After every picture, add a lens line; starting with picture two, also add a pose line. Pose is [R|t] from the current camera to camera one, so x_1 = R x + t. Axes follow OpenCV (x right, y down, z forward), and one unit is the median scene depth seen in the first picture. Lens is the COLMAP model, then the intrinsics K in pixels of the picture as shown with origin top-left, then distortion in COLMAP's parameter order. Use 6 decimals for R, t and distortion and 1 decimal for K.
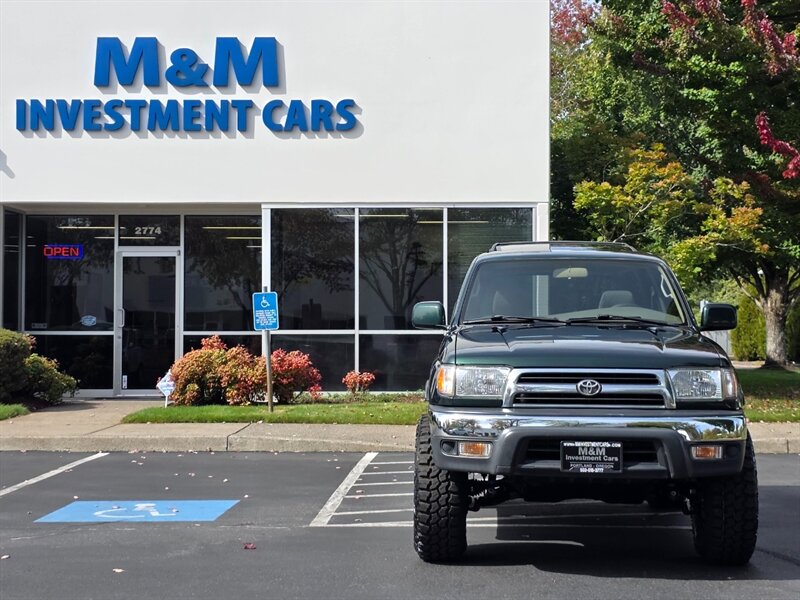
lens RADIAL K [[1510.5, 0, 402.6], [0, 1510.5, 288.8], [0, 0, 1]] dist [0.189433, 0.000000]
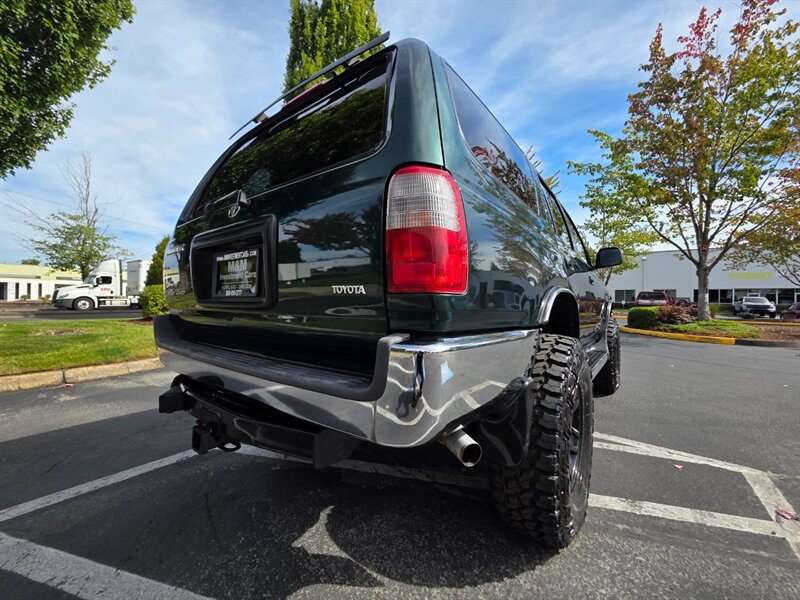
lens RADIAL K [[321.6, 0, 400.7], [0, 321.6, 297.6], [0, 0, 1]] dist [0.002294, -0.000013]
pose [[-0.825866, -0.004444, 0.563849, 0.009050], [-0.027978, 0.999060, -0.033106, 0.082291], [-0.563172, -0.043116, -0.825214, 1.563964]]
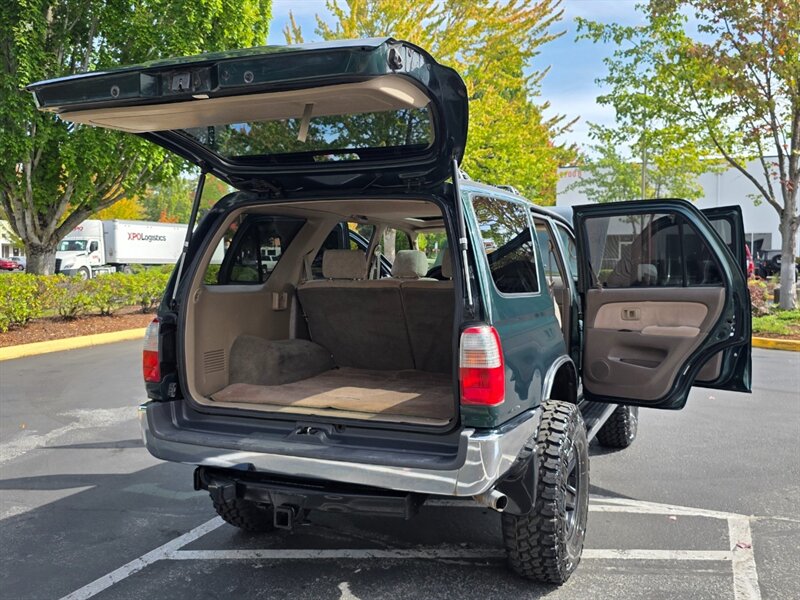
lens RADIAL K [[765.1, 0, 397.6], [0, 765.1, 294.5], [0, 0, 1]] dist [0.035579, 0.000000]
pose [[-0.938654, -0.013430, 0.344598, -0.029237], [-0.004655, 0.999644, 0.026279, 0.020487], [-0.344828, 0.023062, -0.938382, 1.821594]]
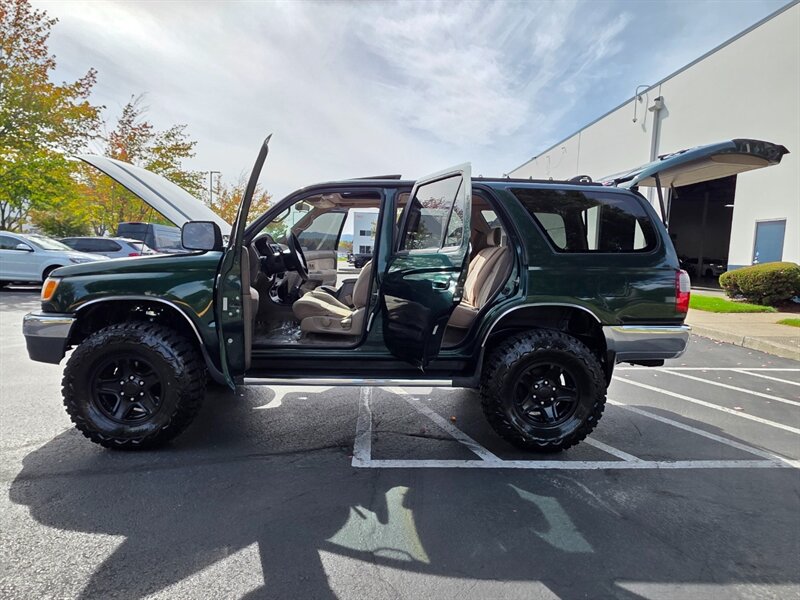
lens RADIAL K [[492.3, 0, 399.6], [0, 492.3, 307.2], [0, 0, 1]] dist [0.007828, -0.000381]
pose [[0.091210, 0.118195, -0.988792, 0.617165], [0.003948, 0.992881, 0.119048, 0.026388], [0.995824, -0.014763, 0.090094, 1.210972]]
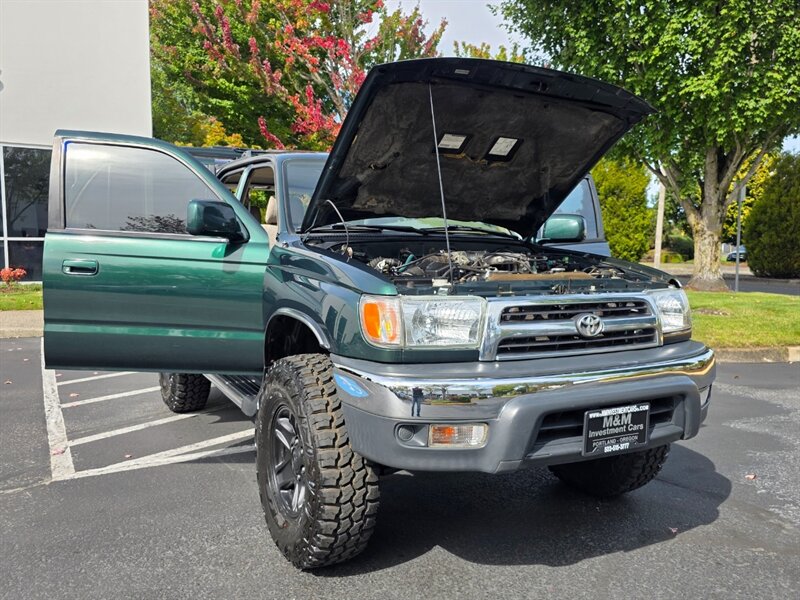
lens RADIAL K [[655.3, 0, 397.0], [0, 655.3, 294.6], [0, 0, 1]] dist [0.051004, -0.055511]
pose [[0.852826, -0.033600, 0.521114, -0.105633], [-0.024056, 0.994341, 0.103481, 0.020885], [-0.521641, -0.100787, 0.847191, 0.754070]]
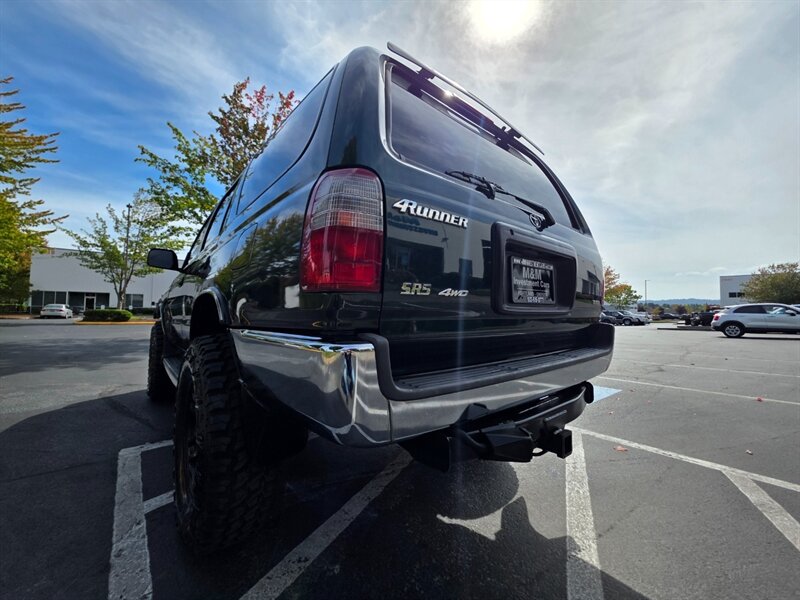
lens RADIAL K [[321.6, 0, 401.8], [0, 321.6, 297.9], [0, 0, 1]] dist [0.002294, -0.000013]
pose [[-0.727636, -0.034305, -0.685106, 0.282723], [0.010819, 0.998051, -0.061466, 0.084847], [0.685879, -0.052137, -0.725846, 1.553331]]
